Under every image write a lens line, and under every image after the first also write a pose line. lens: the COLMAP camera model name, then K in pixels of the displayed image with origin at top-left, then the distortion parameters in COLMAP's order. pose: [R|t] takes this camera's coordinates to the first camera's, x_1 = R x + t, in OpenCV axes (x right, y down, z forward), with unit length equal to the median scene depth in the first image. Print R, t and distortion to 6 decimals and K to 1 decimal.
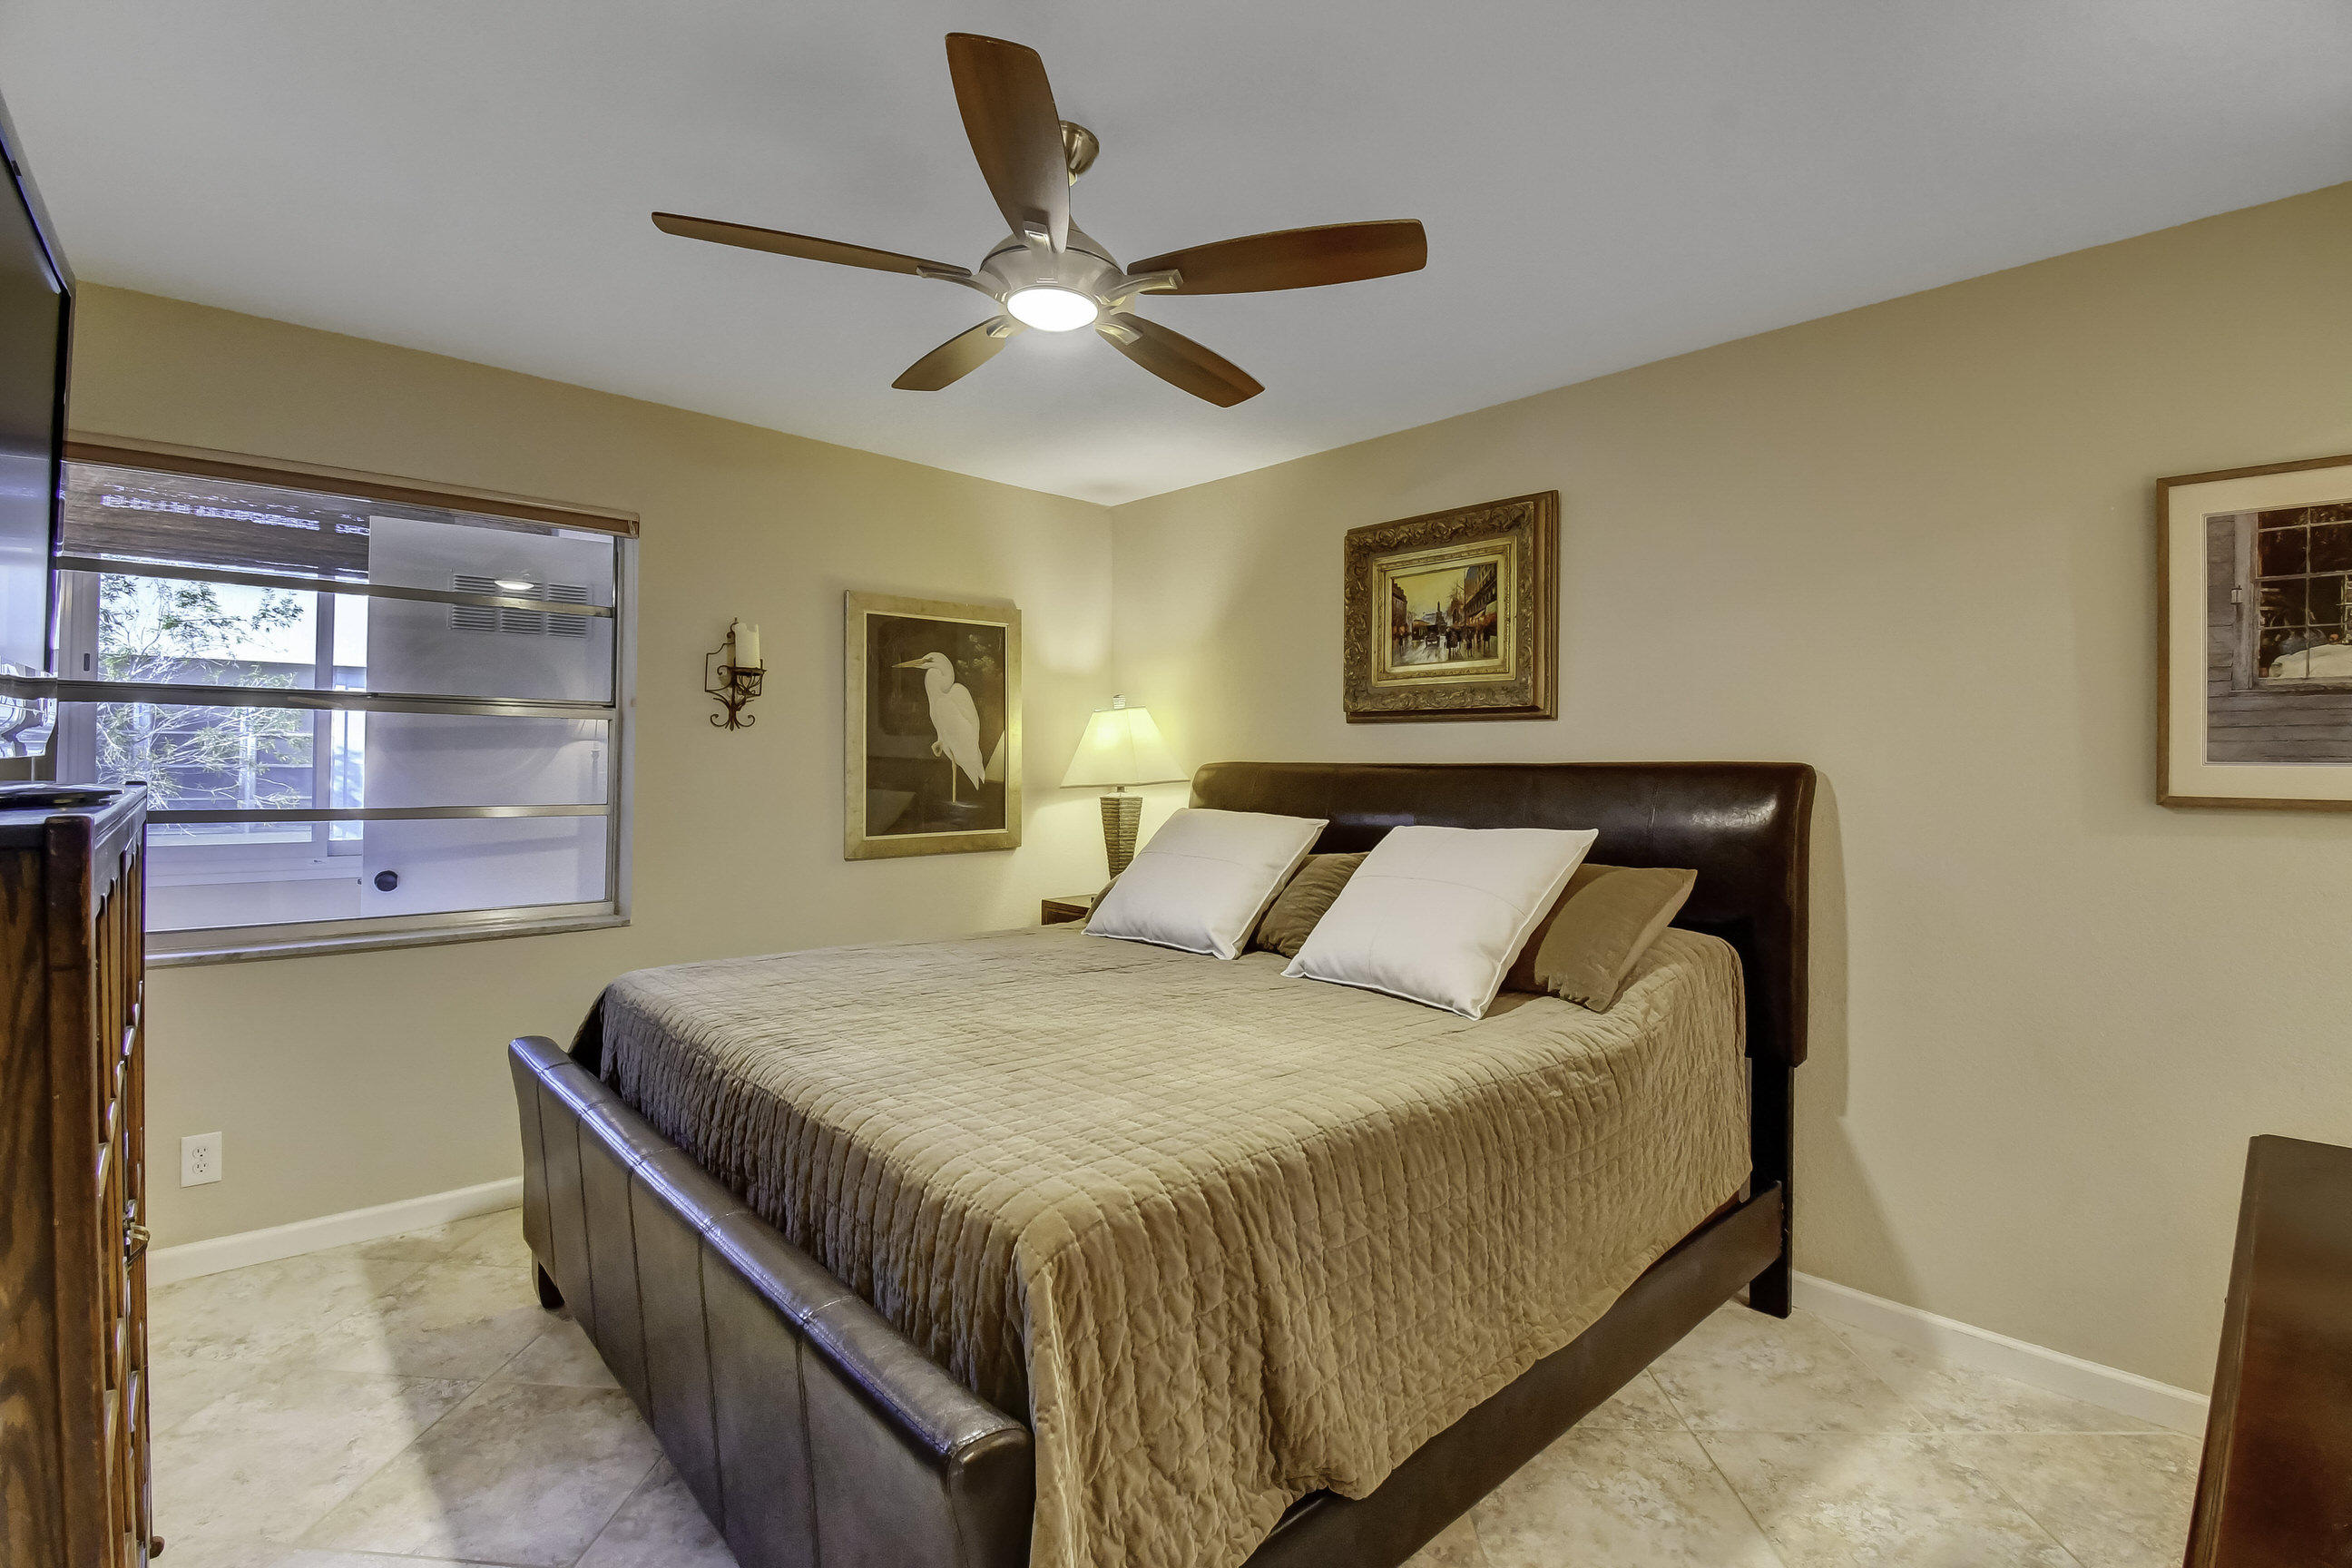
lens RADIAL K [[1057.1, 0, 1182.2], [0, 1057.1, 777.9], [0, 0, 1]] dist [0.006196, -0.018689]
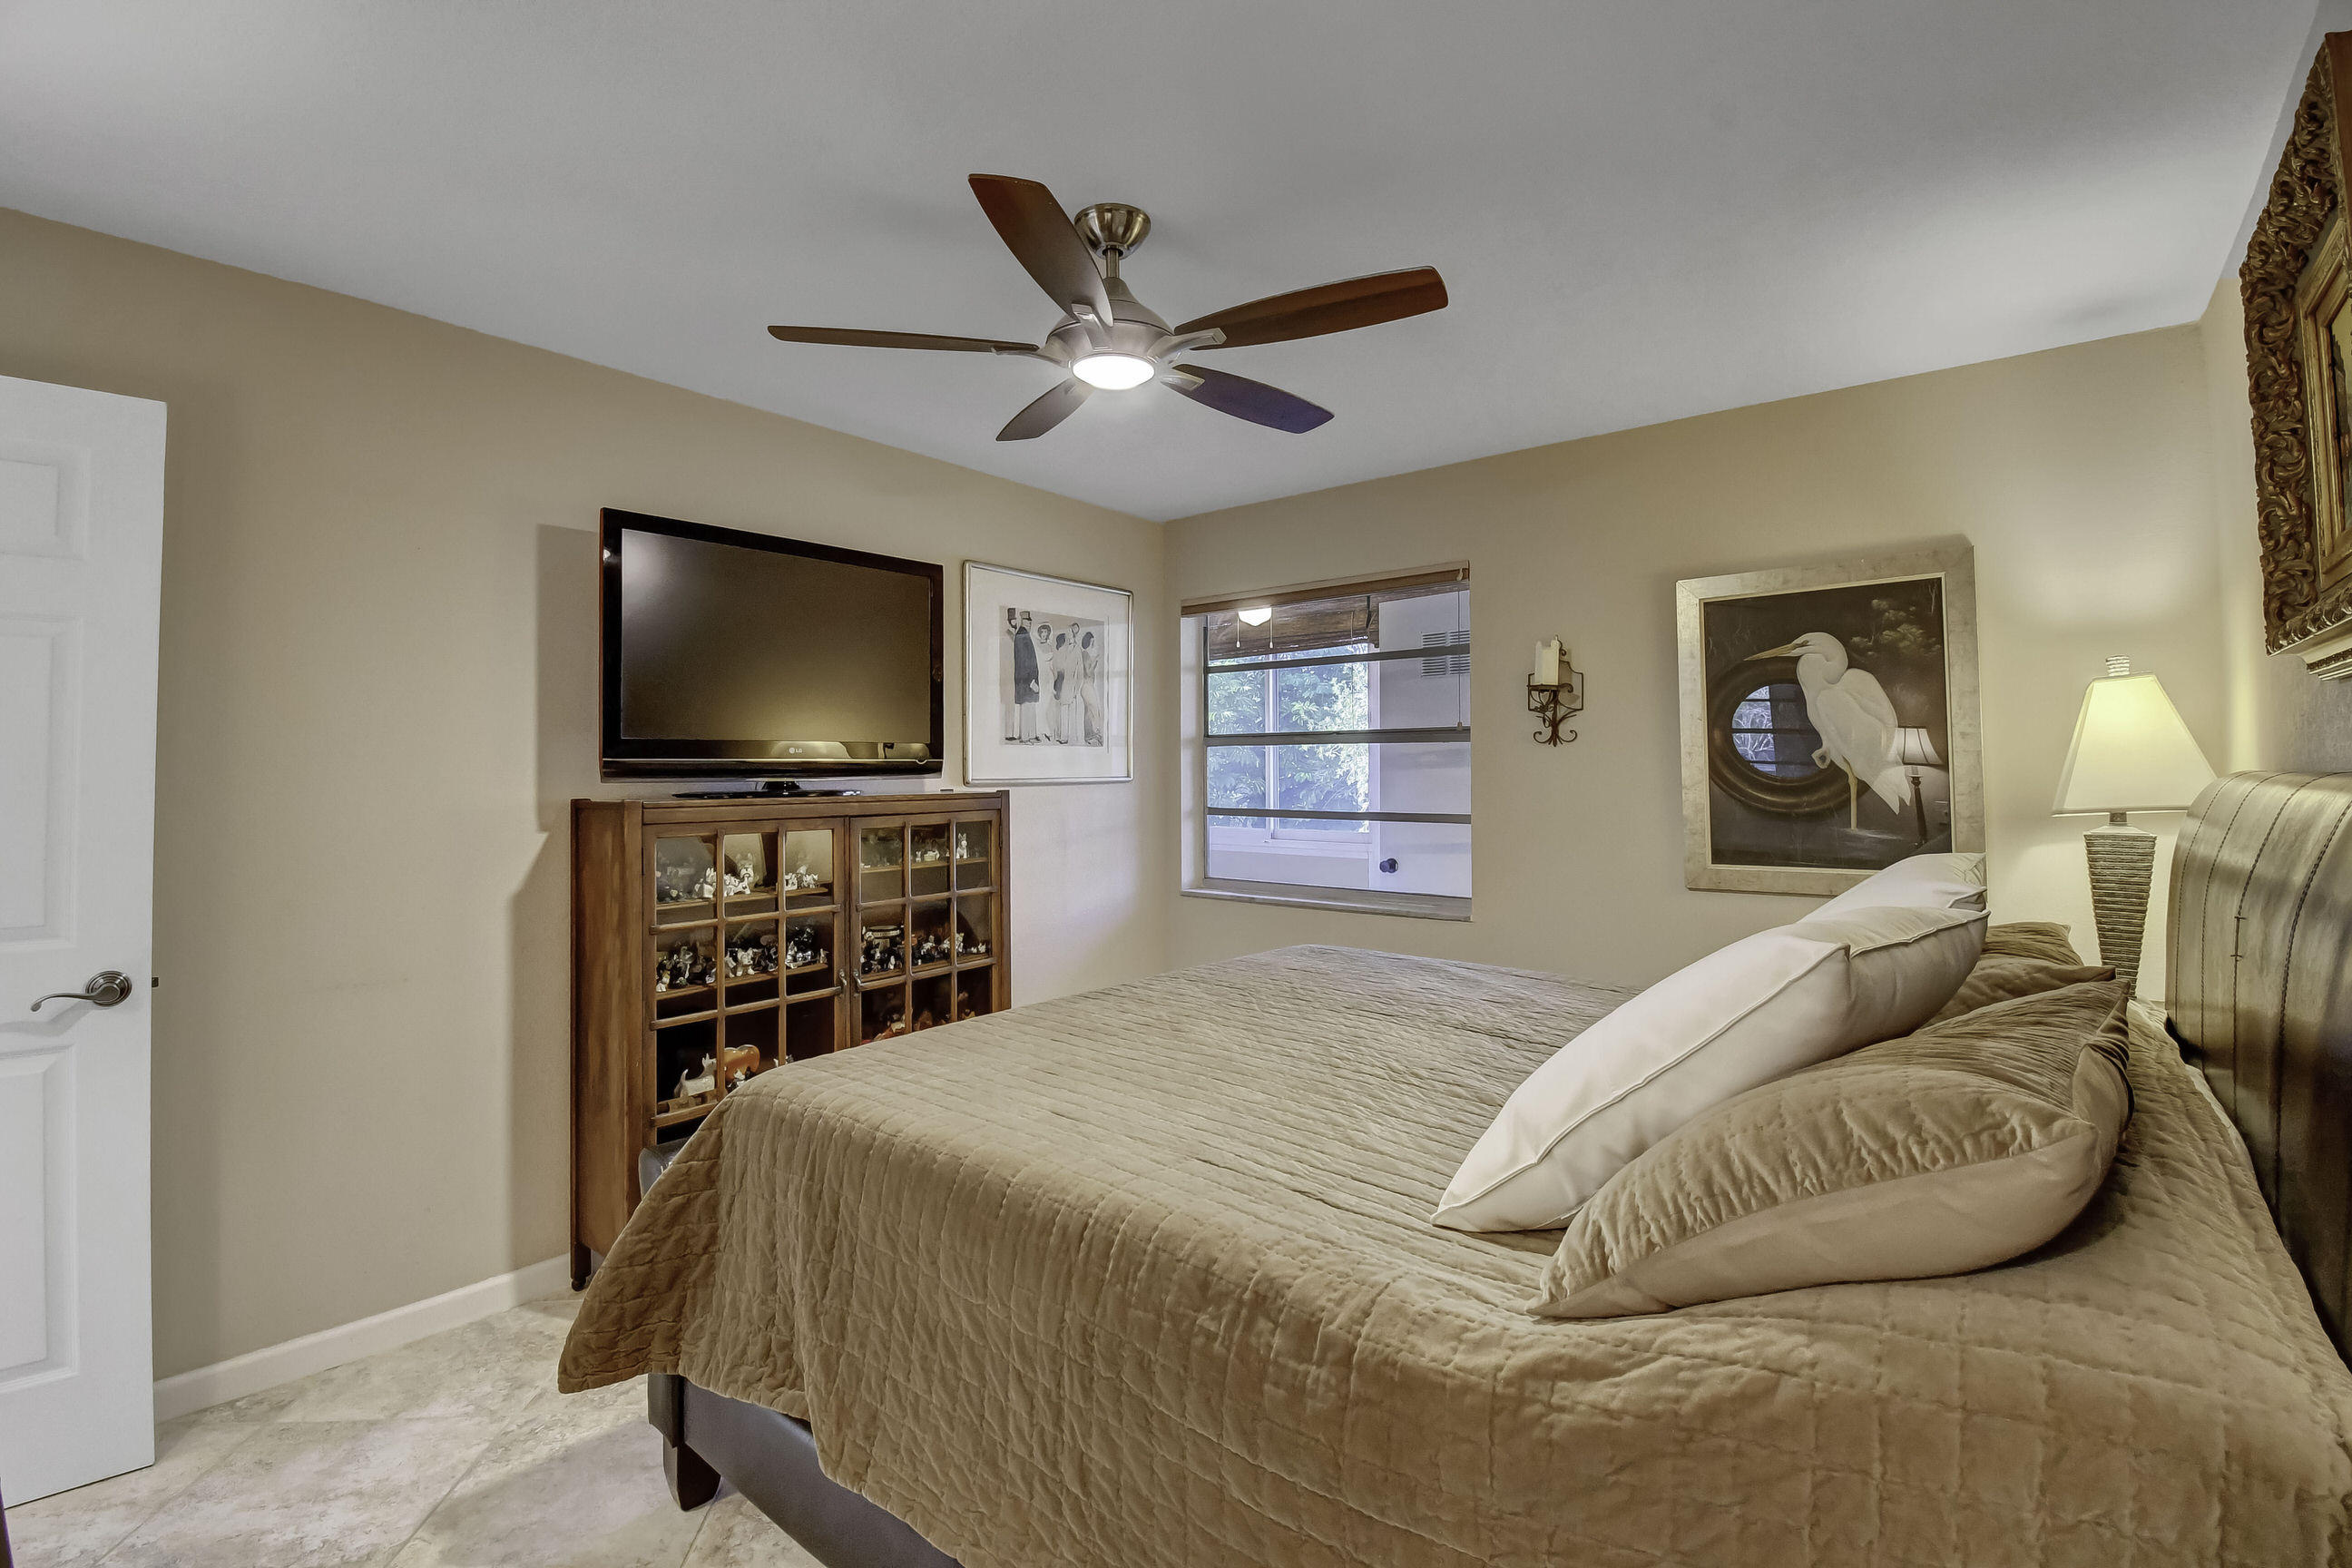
lens RADIAL K [[1057.1, 0, 1170.3], [0, 1057.1, 780.7], [0, 0, 1]] dist [0.006196, -0.018689]
pose [[0.115745, -0.003574, -0.993272, 0.468175], [-0.008186, 0.999956, -0.004552, -0.003686], [0.993245, 0.008658, 0.115711, 0.441767]]
